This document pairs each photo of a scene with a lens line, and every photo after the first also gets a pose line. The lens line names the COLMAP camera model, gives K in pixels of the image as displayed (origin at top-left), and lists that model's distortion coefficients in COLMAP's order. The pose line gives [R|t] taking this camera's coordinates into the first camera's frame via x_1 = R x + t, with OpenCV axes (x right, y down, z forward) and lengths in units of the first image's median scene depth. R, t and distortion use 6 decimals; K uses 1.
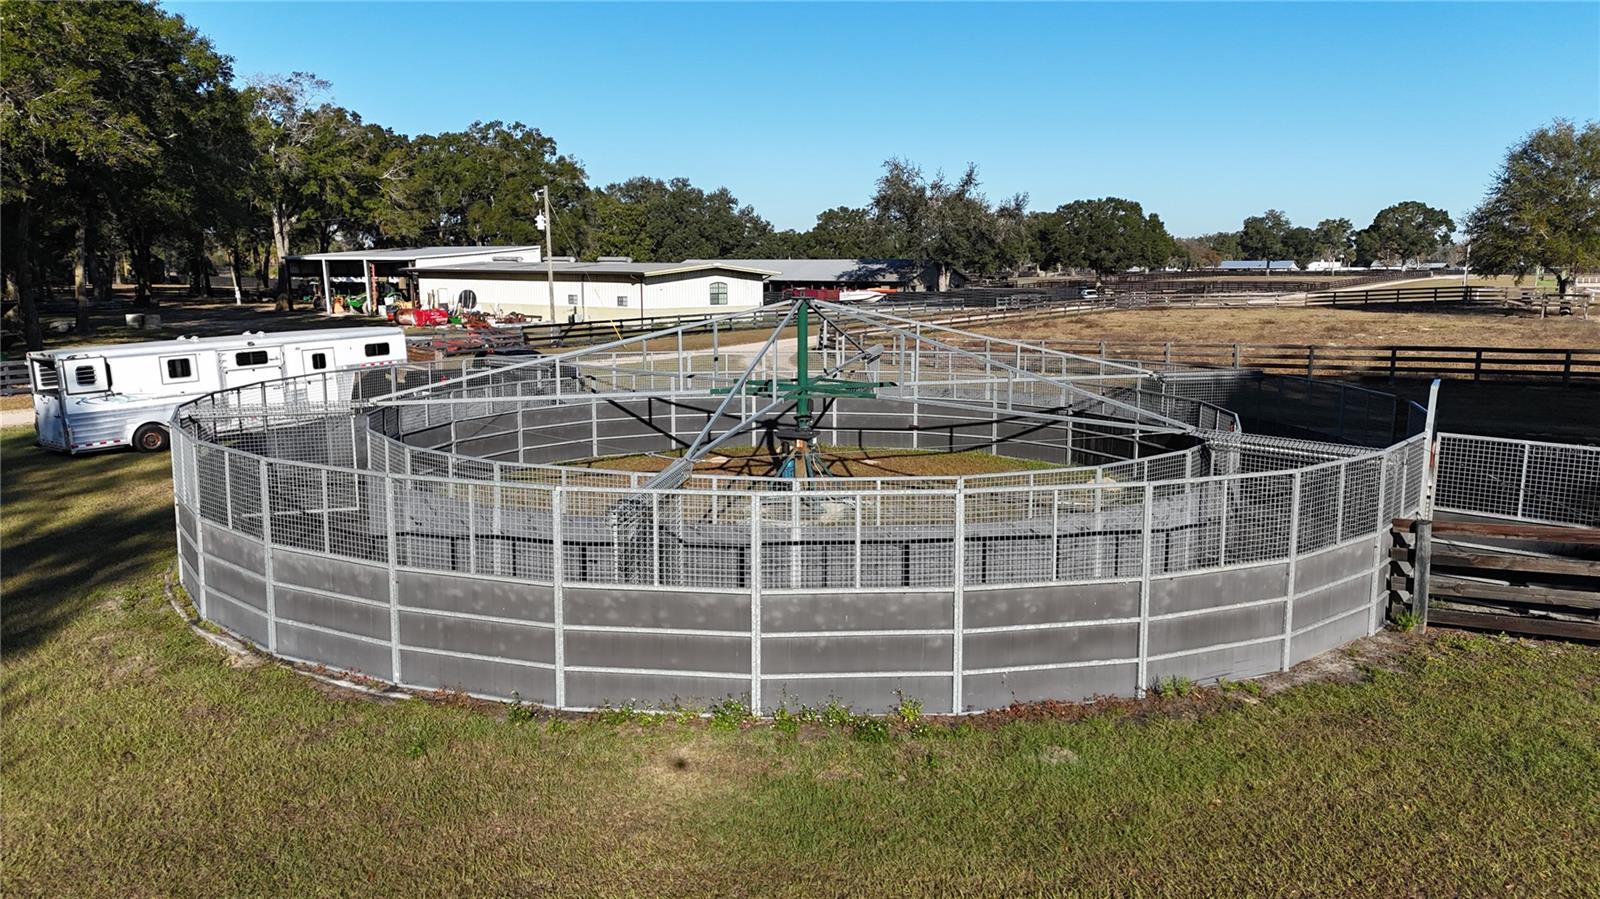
lens RADIAL K [[1168.4, 0, 800.0], [0, 1168.4, 449.5], [0, 0, 1]] dist [0.076778, -0.065644]
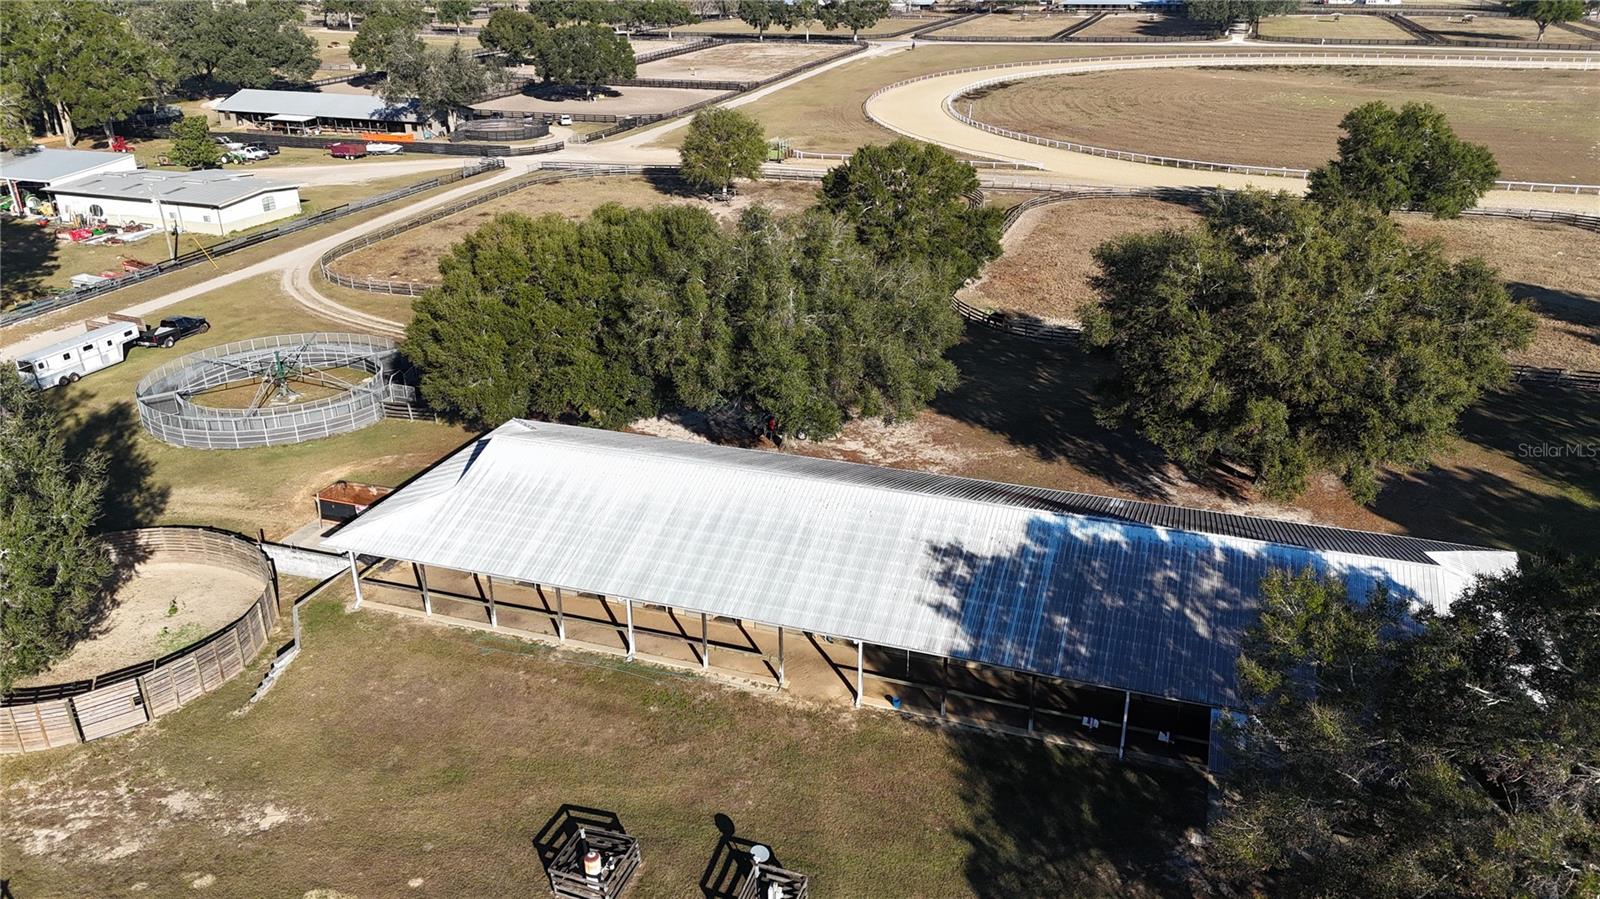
lens RADIAL K [[1168.4, 0, 800.0], [0, 1168.4, 449.5], [0, 0, 1]] dist [0.076778, -0.065644]
pose [[0.952127, -0.128515, 0.277378, 0.132998], [0.054702, 0.964322, 0.259020, -0.183325], [-0.300770, -0.231447, 0.925186, -0.845805]]
